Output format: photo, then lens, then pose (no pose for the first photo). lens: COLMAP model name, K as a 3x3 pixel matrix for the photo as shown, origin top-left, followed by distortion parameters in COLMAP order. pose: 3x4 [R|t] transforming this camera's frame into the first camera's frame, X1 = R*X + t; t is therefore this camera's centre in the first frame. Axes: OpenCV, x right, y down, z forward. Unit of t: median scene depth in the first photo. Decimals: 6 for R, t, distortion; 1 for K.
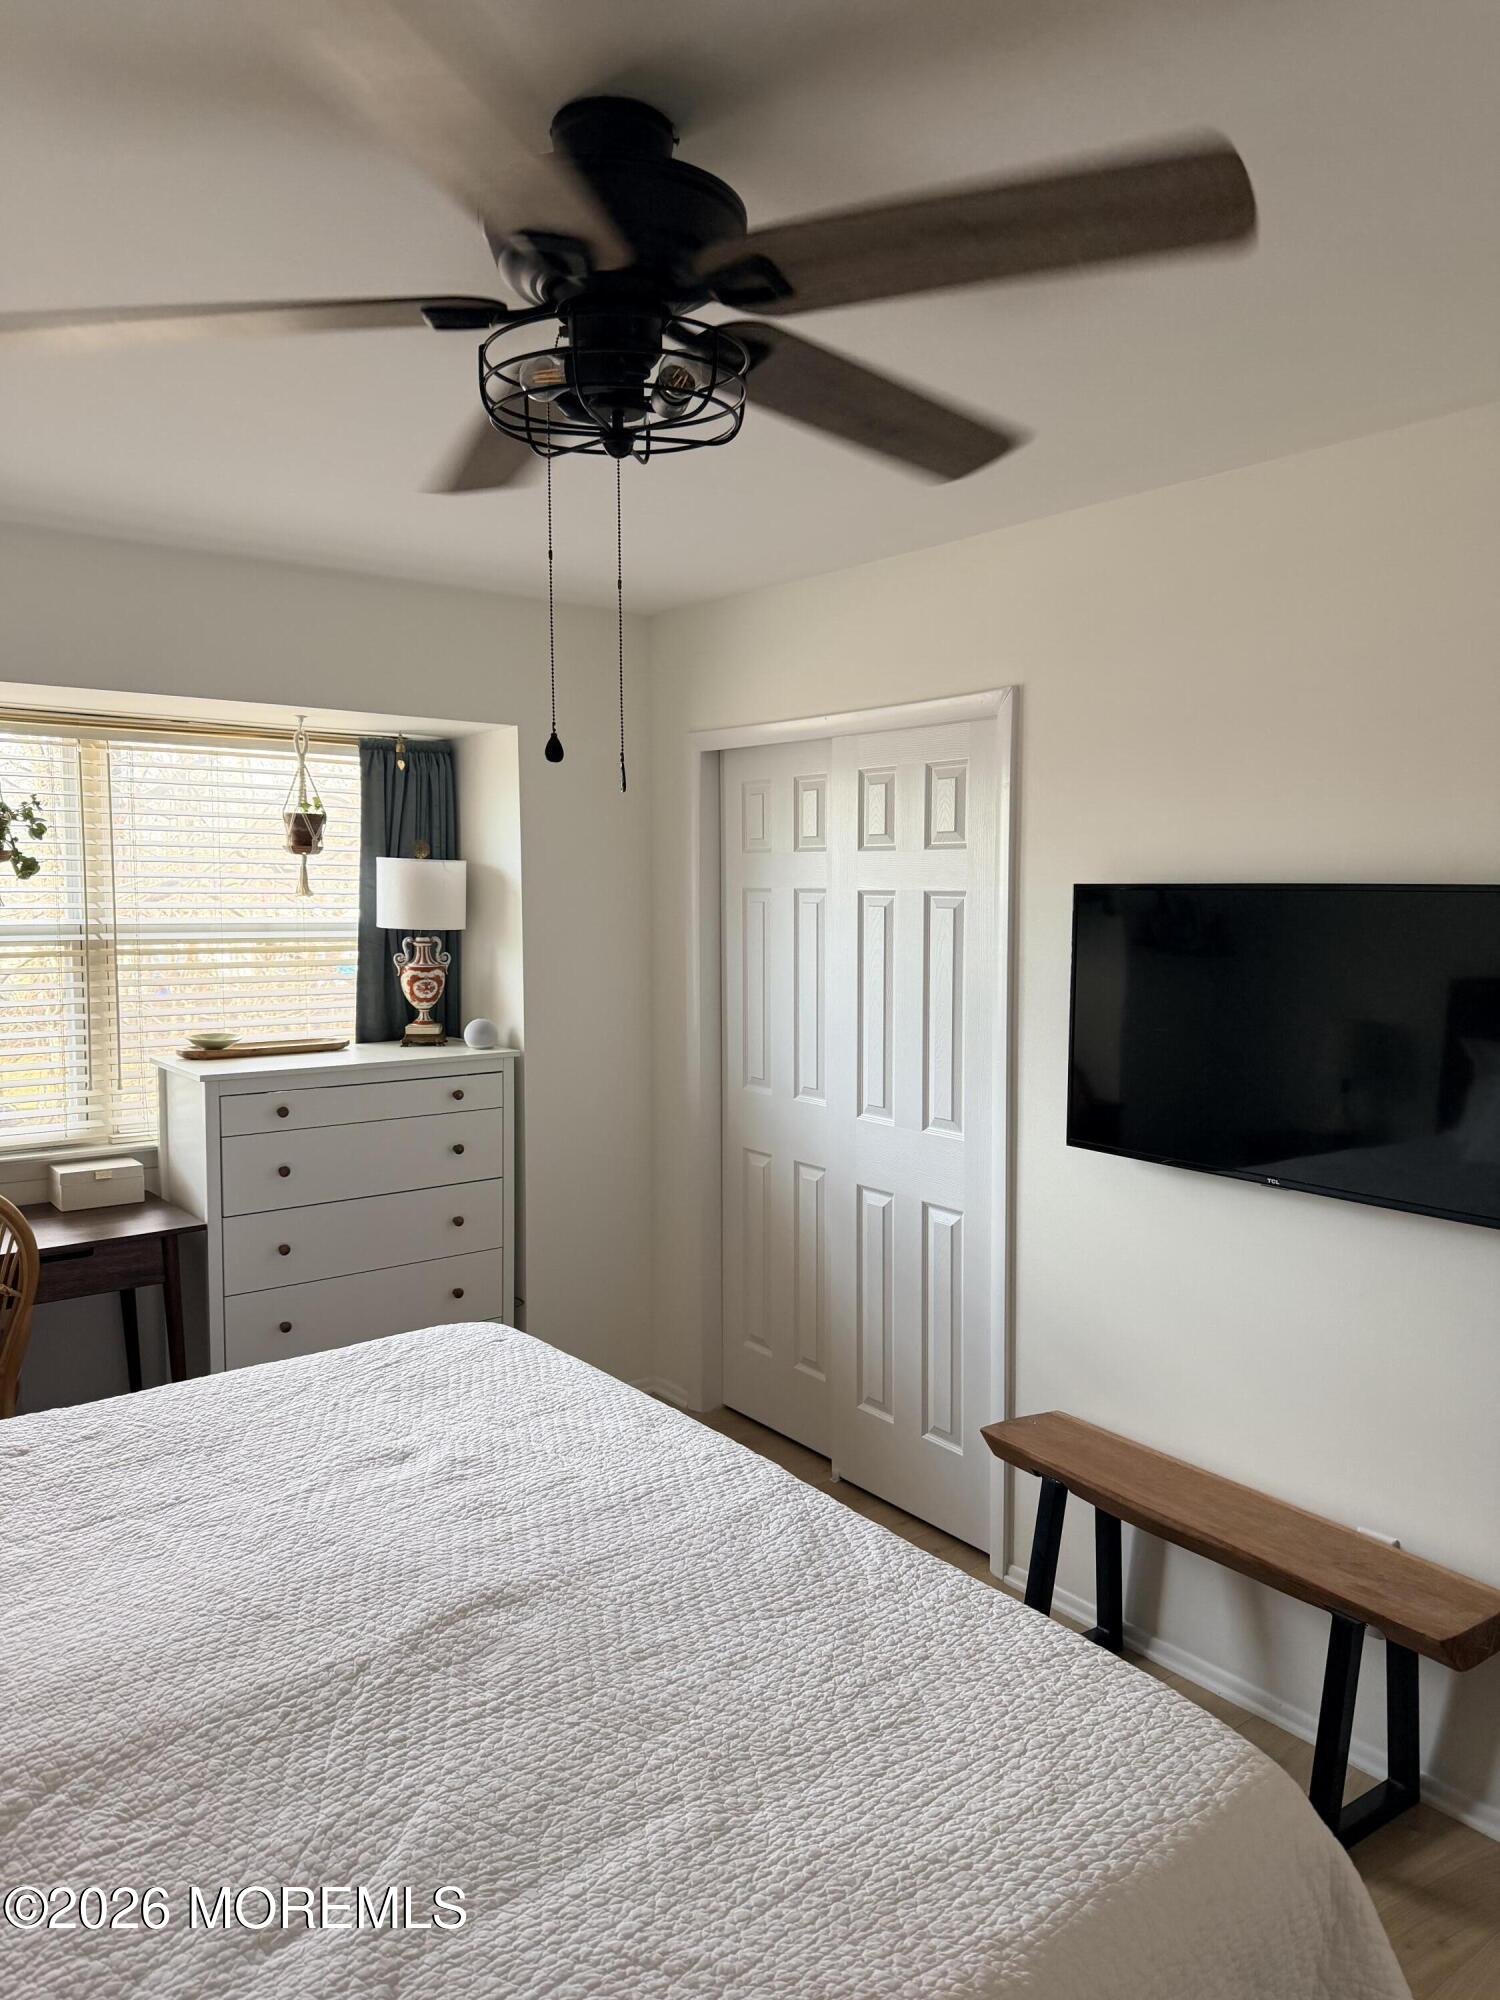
lens RADIAL K [[1397.5, 0, 786.8], [0, 1397.5, 983.5], [0, 0, 1]] dist [0.050623, -0.070370]
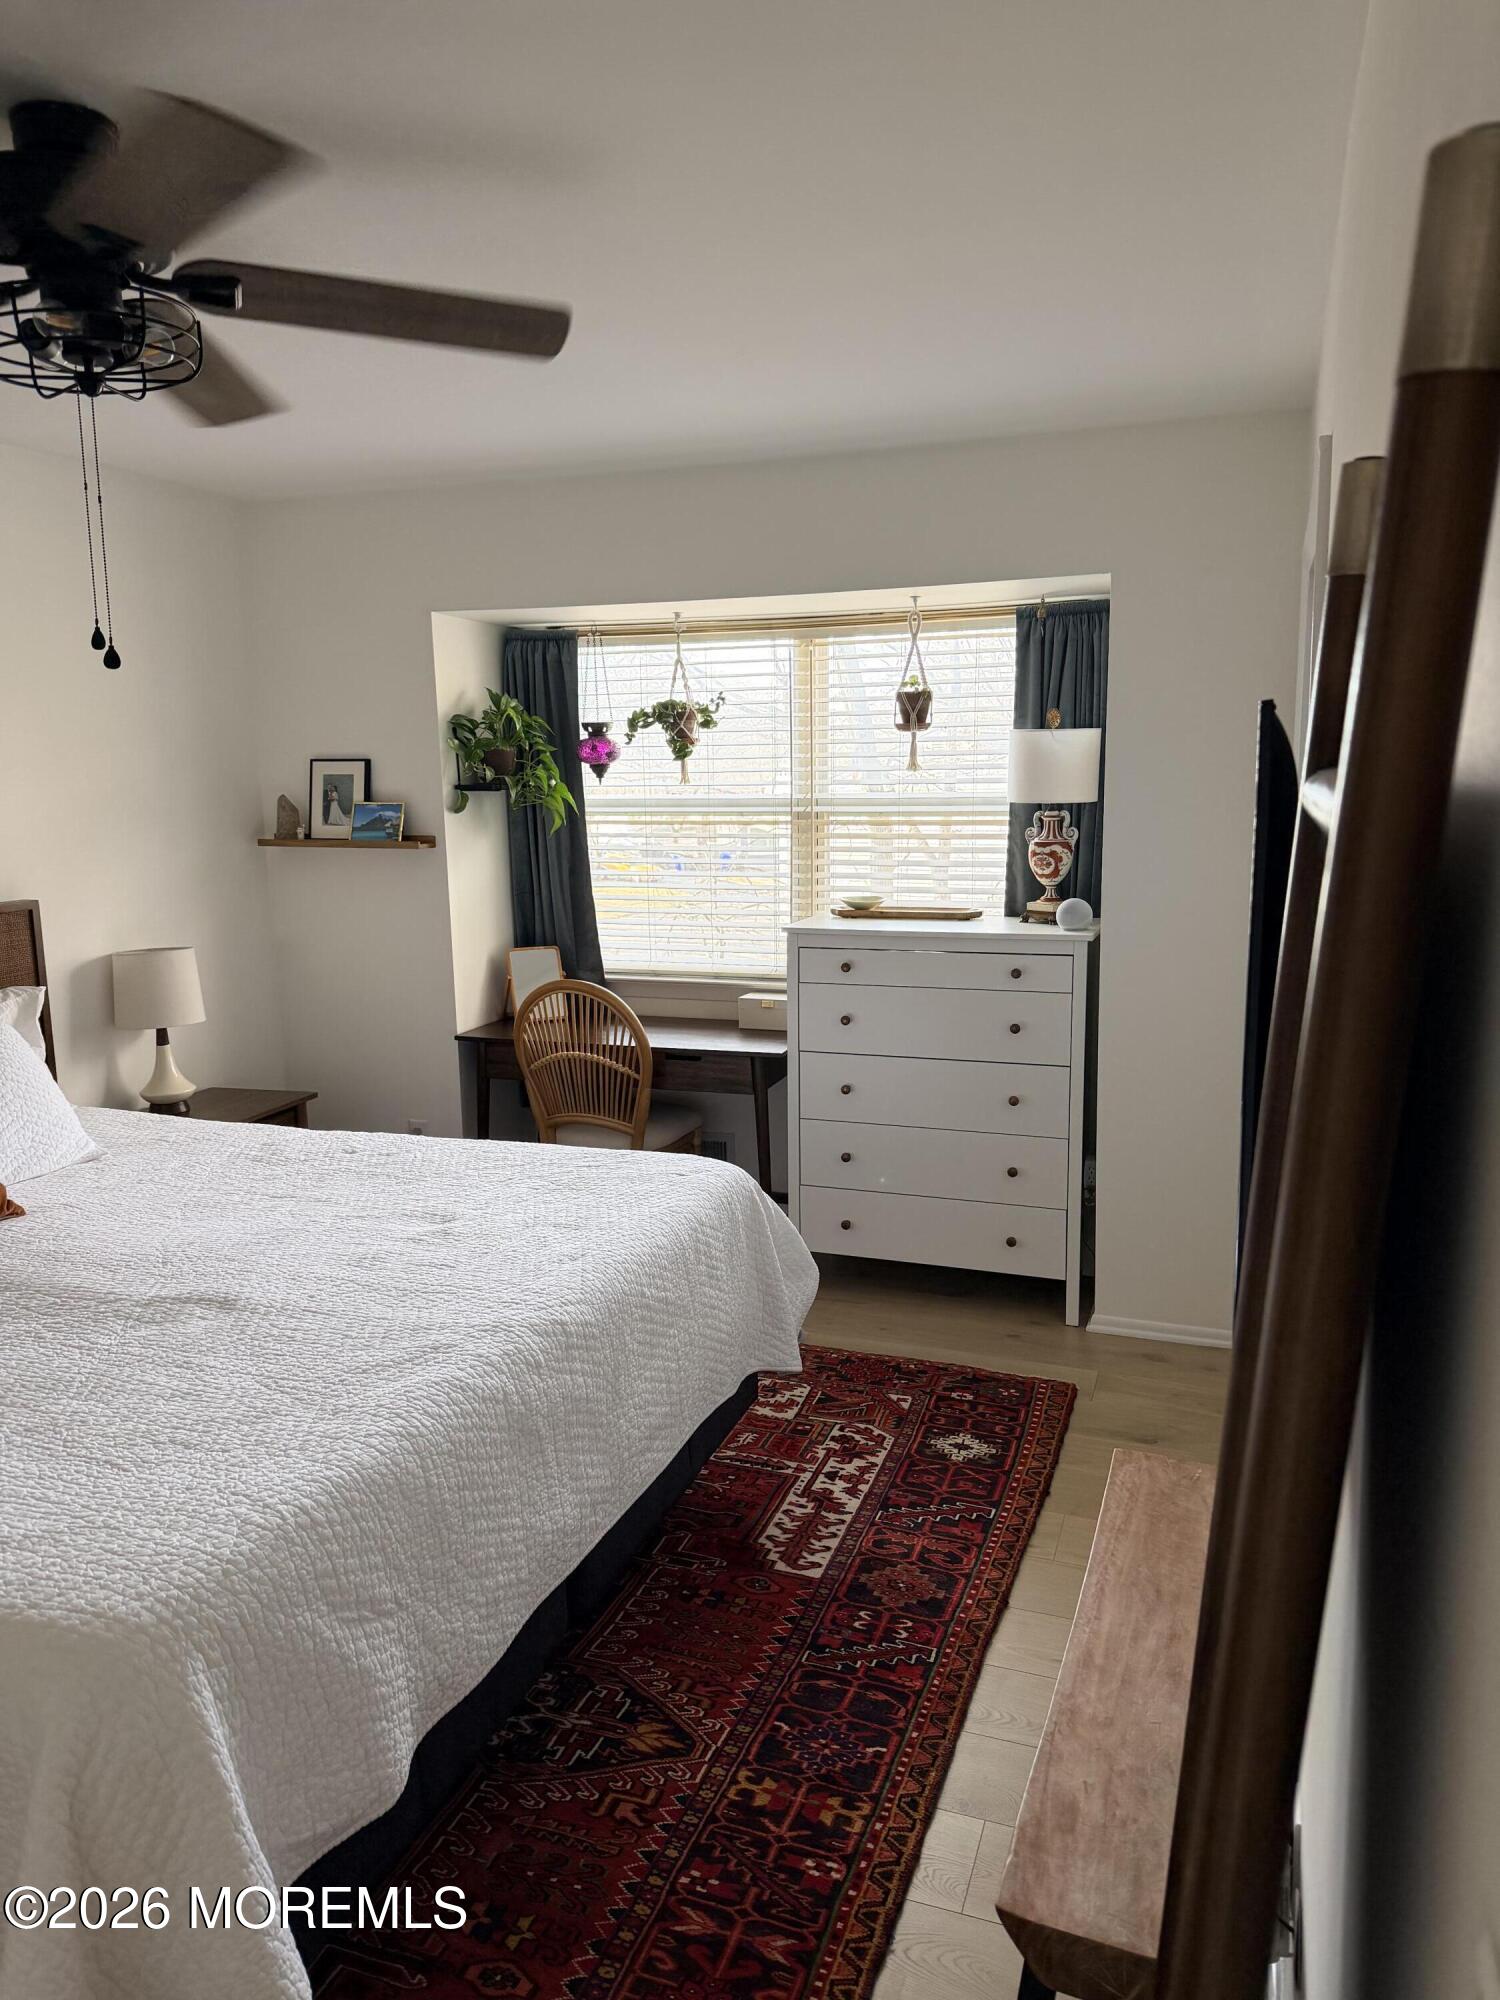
lens RADIAL K [[1397.5, 0, 750.6], [0, 1397.5, 1043.4], [0, 0, 1]] dist [0.050623, -0.070370]
pose [[0.521964, 0.148264, -0.839983, 0.483635], [-0.036288, 0.987745, 0.151796, -0.014119], [0.852195, -0.048751, 0.520948, 0.308073]]
